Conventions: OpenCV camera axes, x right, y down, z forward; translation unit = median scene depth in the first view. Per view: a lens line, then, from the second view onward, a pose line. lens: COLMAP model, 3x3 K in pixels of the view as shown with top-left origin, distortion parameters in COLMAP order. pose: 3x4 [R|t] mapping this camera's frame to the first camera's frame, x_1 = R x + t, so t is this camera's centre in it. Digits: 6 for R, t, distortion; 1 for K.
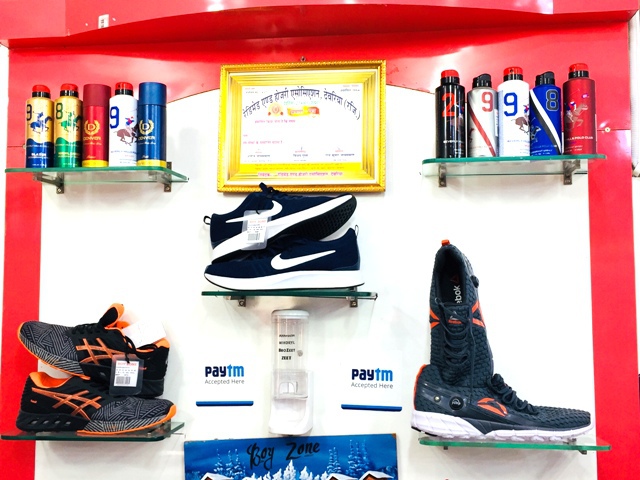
lens RADIAL K [[749.3, 0, 320.0], [0, 749.3, 240.0], [0, 0, 1]] dist [0.016152, 0.007685]
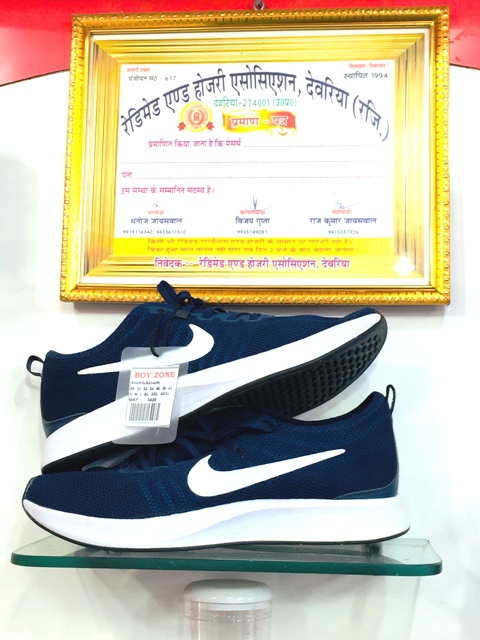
lens RADIAL K [[974.0, 0, 240.0], [0, 974.0, 320.0], [0, 0, 1]] dist [0.015092, 0.069160]
pose [[0.999398, 0.012549, 0.032354, -0.053513], [-0.011343, 0.999244, -0.037185, -0.035132], [-0.032796, 0.036795, 0.998785, 0.455913]]
